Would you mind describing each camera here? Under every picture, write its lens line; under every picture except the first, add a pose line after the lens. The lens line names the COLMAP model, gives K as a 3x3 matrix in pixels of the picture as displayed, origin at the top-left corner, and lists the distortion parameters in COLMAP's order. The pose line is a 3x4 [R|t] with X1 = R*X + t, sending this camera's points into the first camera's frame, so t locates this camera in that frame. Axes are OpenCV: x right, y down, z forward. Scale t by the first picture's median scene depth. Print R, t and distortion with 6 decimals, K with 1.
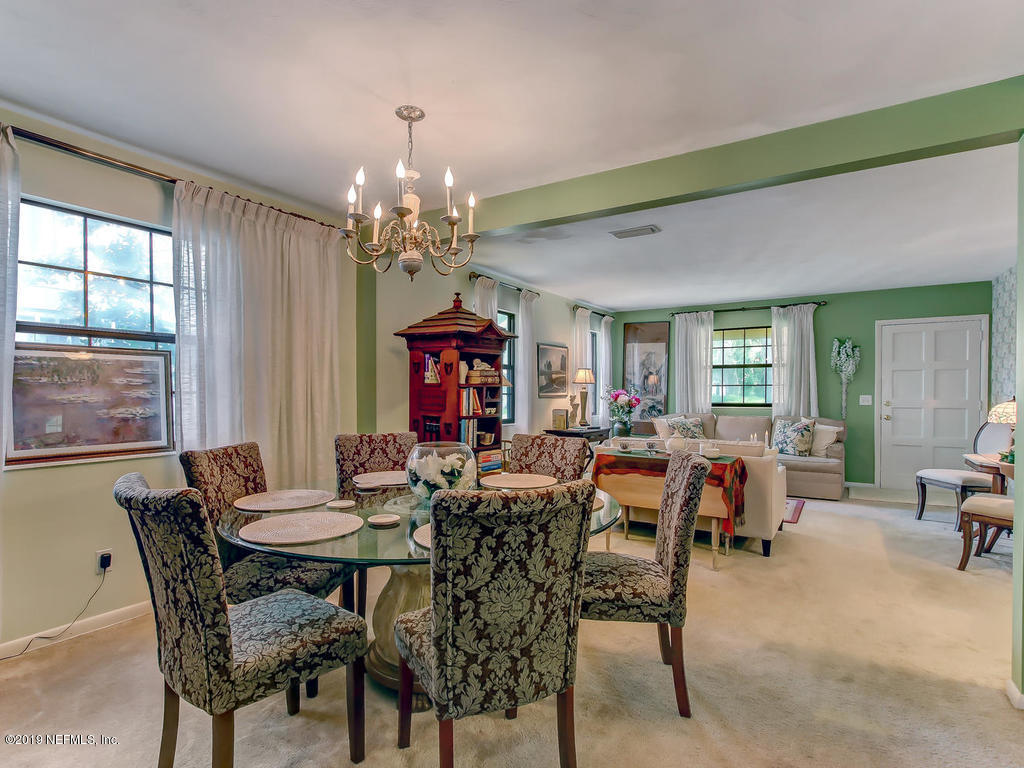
lens RADIAL K [[533.4, 0, 511.7], [0, 533.4, 400.5], [0, 0, 1]] dist [-0.002926, 0.000055]
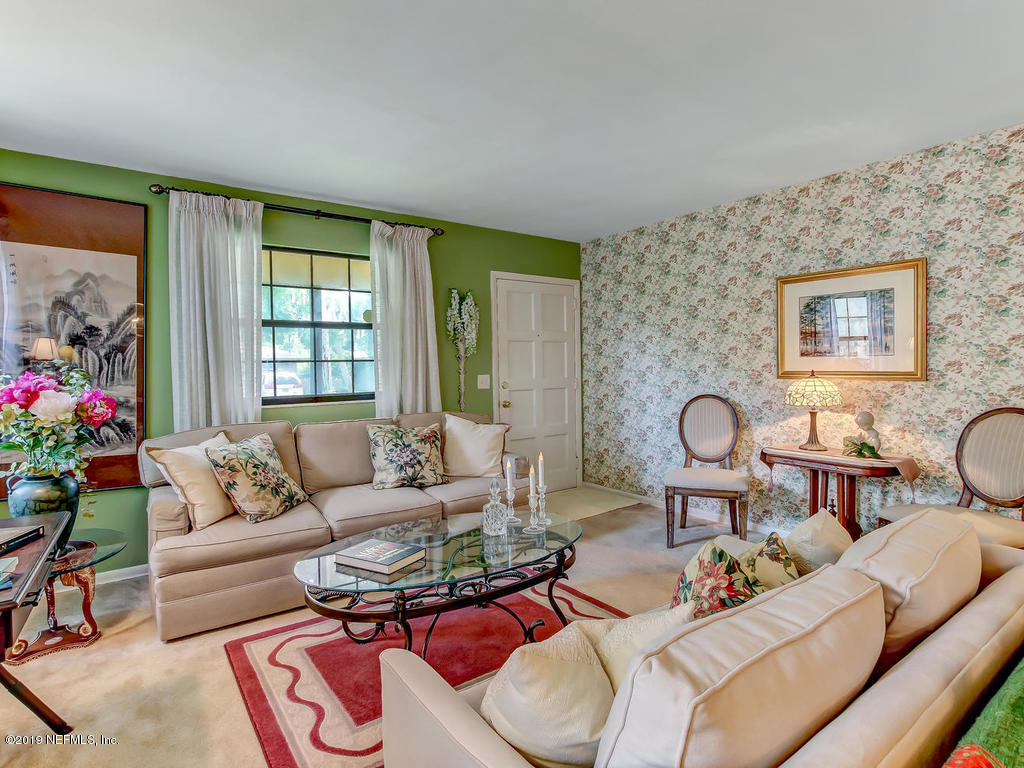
lens RADIAL K [[535.1, 0, 511.8], [0, 535.1, 376.4], [0, 0, 1]] dist [-0.005056, -0.001436]
pose [[0.371221, -0.027278, 0.928144, 0.030184], [0.030928, 0.999377, 0.017002, -0.031224], [-0.928029, 0.022394, 0.371833, 1.187036]]
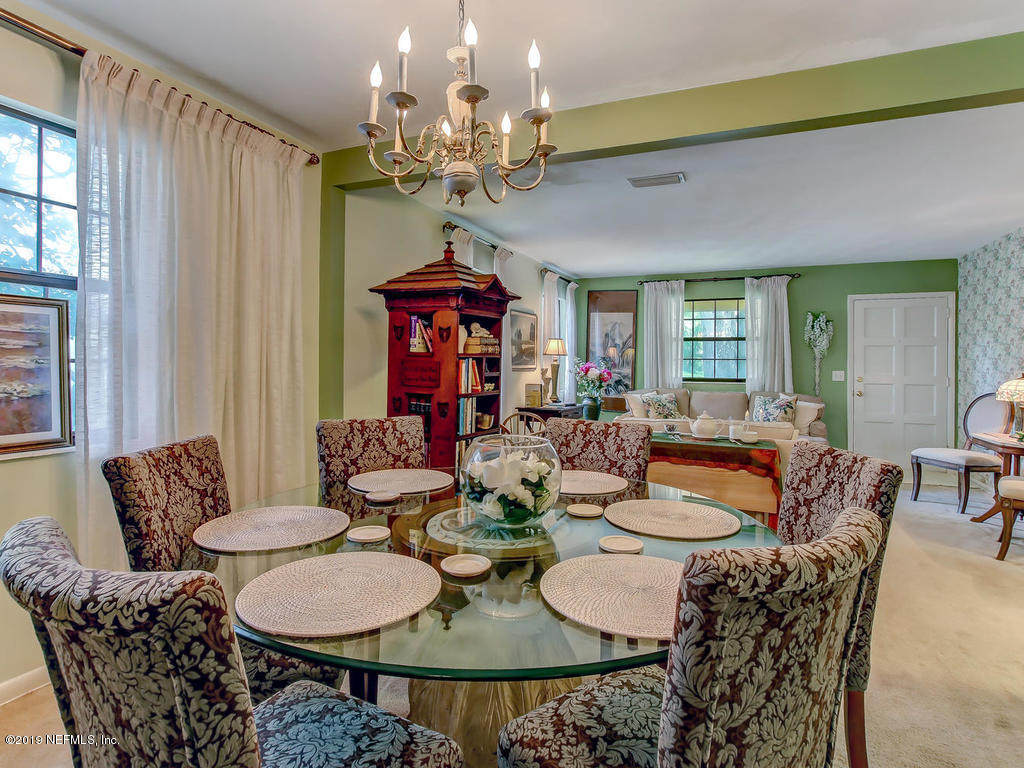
lens RADIAL K [[548.1, 0, 509.6], [0, 548.1, 365.3], [0, 0, 1]] dist [-0.011424, -0.000930]
pose [[0.988276, 0.009290, 0.152398, -0.143191], [-0.007241, 0.999876, -0.014000, -0.002440], [-0.152509, 0.012732, 0.988220, 0.172911]]
